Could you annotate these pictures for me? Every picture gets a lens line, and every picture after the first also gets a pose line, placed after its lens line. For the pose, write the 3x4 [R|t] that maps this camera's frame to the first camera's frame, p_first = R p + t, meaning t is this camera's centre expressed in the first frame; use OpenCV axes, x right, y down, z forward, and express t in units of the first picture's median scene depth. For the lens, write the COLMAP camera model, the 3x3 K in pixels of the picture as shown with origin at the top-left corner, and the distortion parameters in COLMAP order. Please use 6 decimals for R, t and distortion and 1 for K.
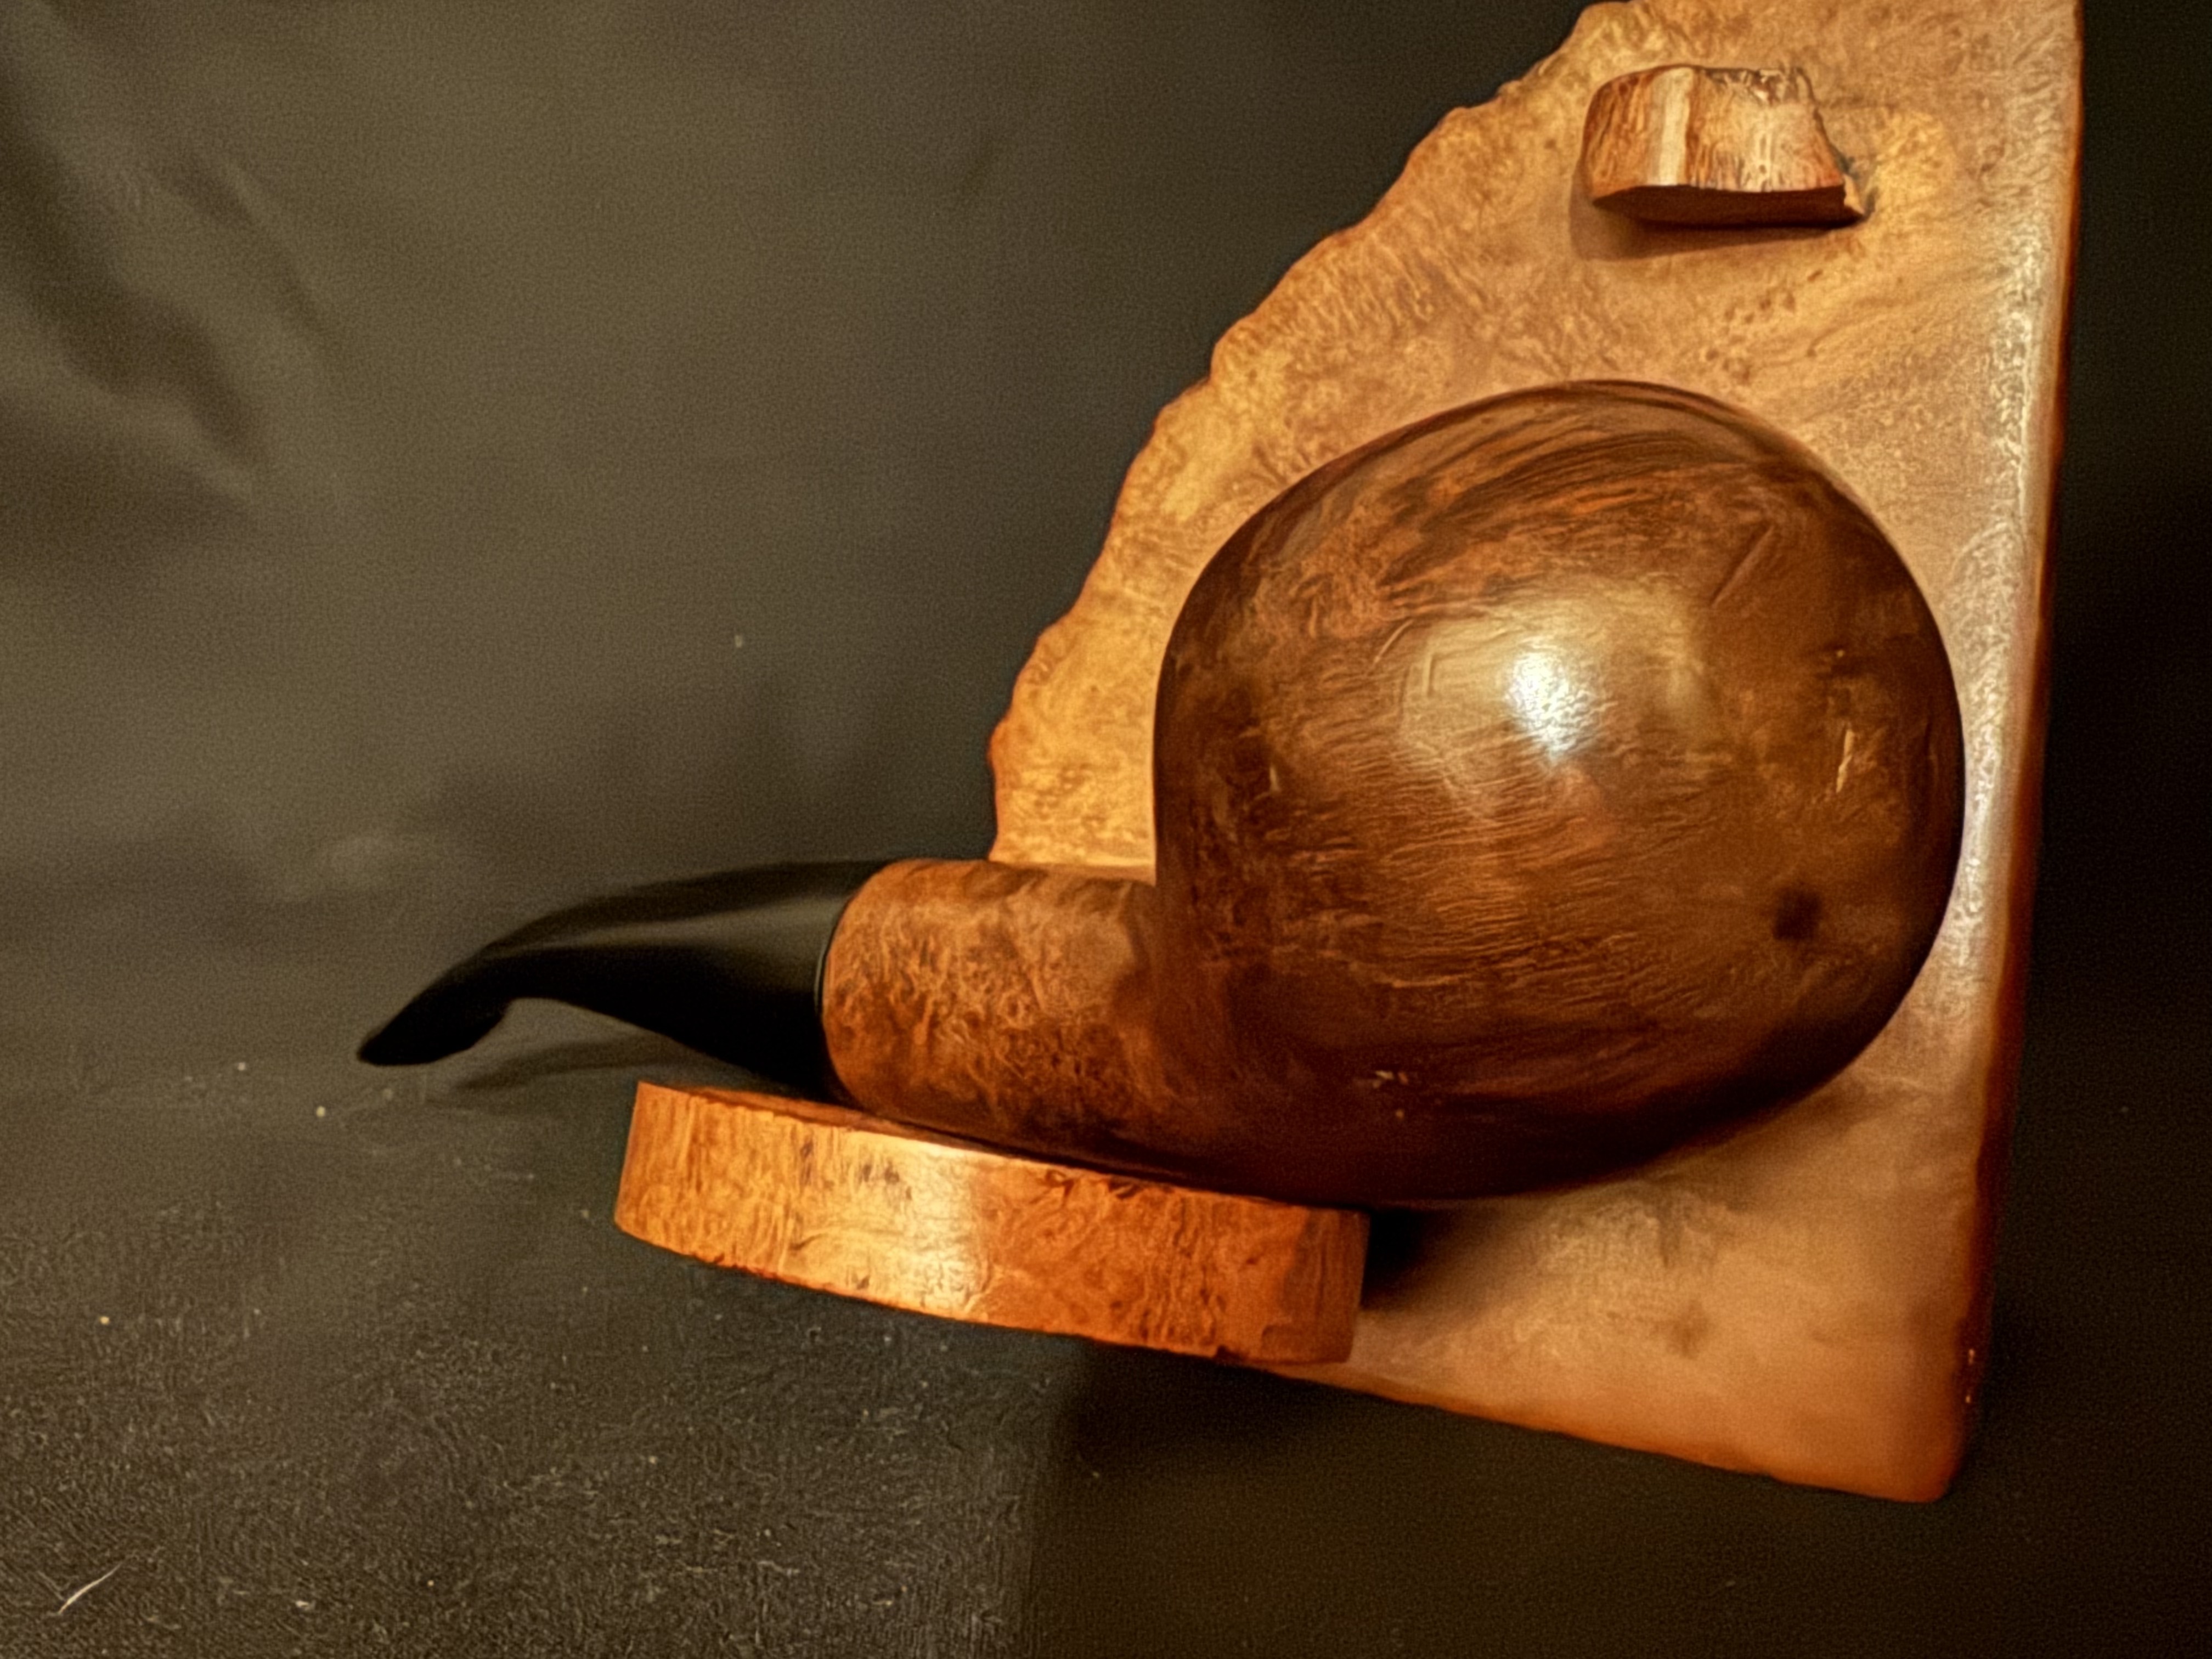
lens RADIAL K [[2098.3, 0, 903.9], [0, 2098.3, 841.0], [0, 0, 1]] dist [-0.009046, 0.002968]
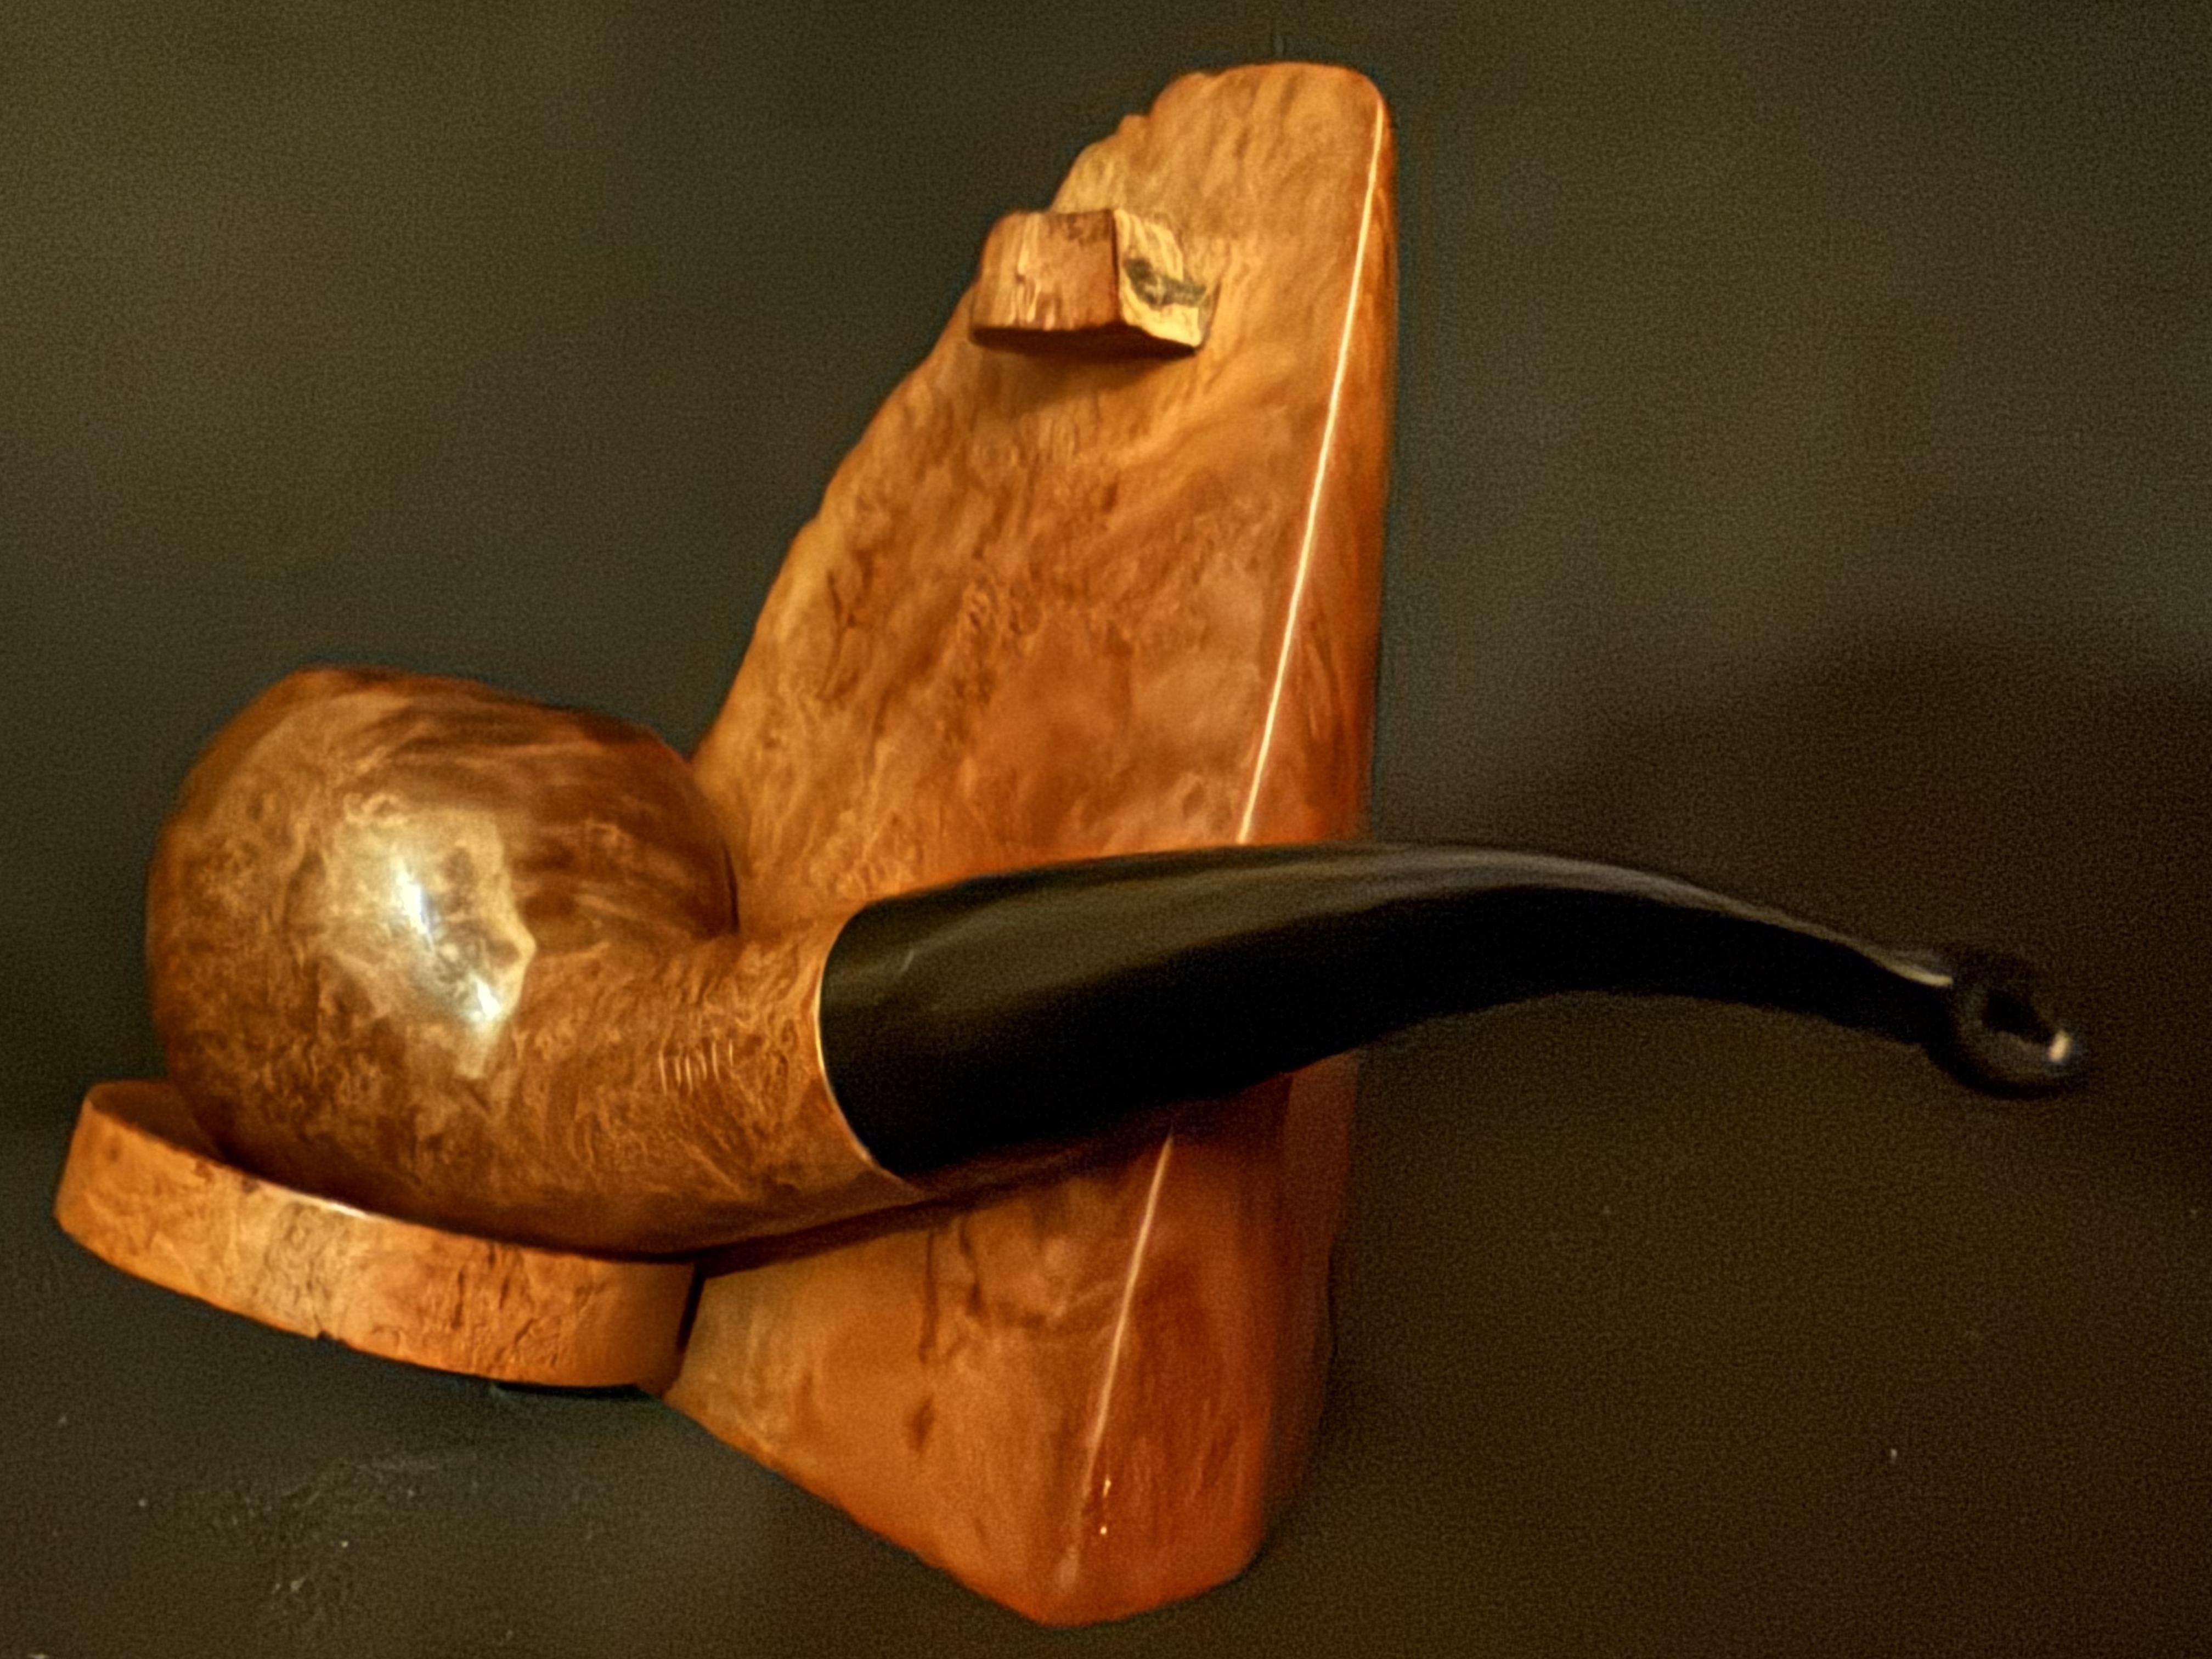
lens RADIAL K [[2302.0, 0, 837.2], [0, 2302.0, 832.4], [0, 0, 1]] dist [-0.012464, -0.004243]
pose [[0.884024, 0.043202, -0.465441, 0.817809], [-0.071924, 0.996434, -0.044119, -0.004399], [0.461875, 0.072478, 0.883979, -0.035520]]
